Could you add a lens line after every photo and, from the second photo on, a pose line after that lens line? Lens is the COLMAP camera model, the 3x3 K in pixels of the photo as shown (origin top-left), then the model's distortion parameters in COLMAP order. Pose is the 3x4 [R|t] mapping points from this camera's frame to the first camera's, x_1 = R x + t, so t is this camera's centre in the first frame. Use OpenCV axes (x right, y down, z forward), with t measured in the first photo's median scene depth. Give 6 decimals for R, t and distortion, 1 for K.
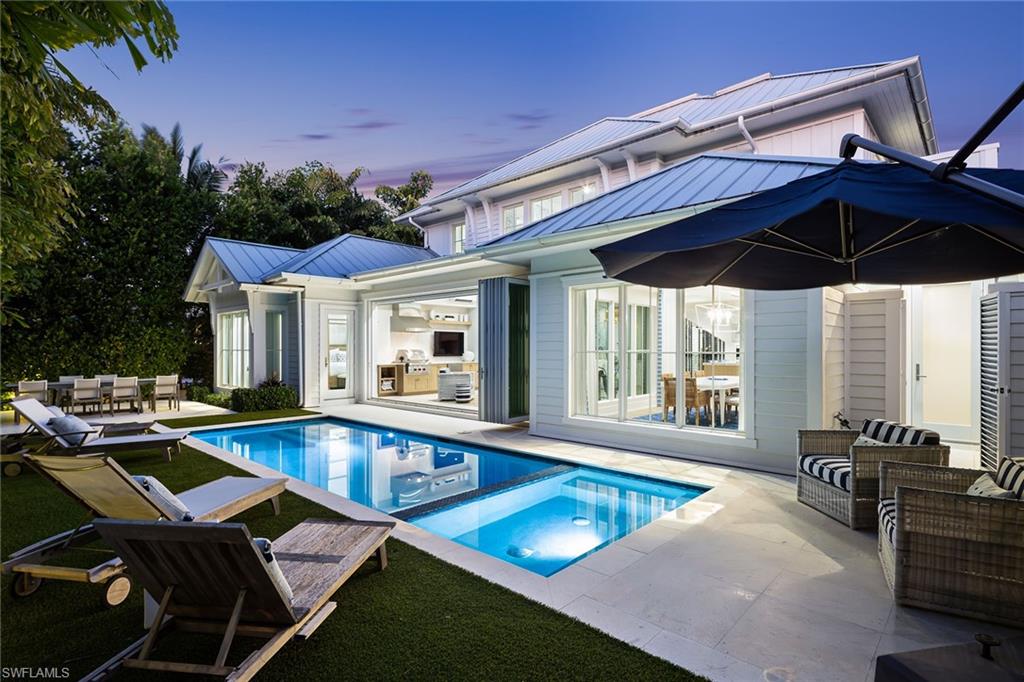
lens RADIAL K [[494.7, 0, 515.9], [0, 494.7, 350.9], [0, 0, 1]] dist [0.002717, -0.001434]
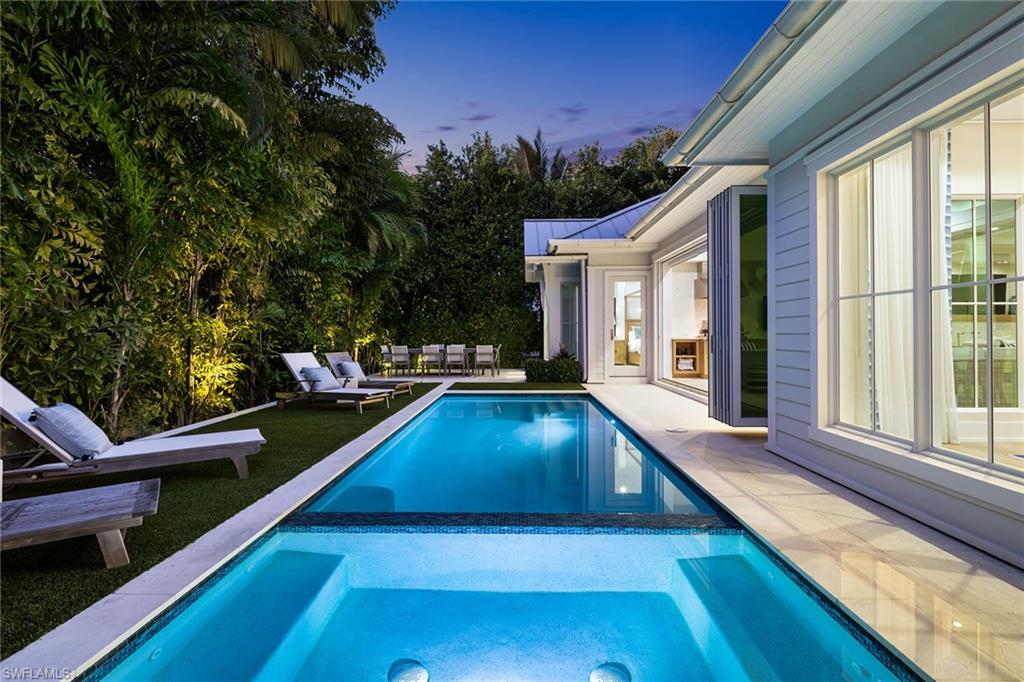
lens RADIAL K [[494.7, 0, 510.8], [0, 494.7, 332.5], [0, 0, 1]] dist [0.002717, -0.001434]
pose [[0.670099, -0.002382, -0.742268, 0.247435], [-0.003469, 0.999974, -0.006341, 0.036954], [0.742264, 0.006824, 0.670073, 0.383637]]
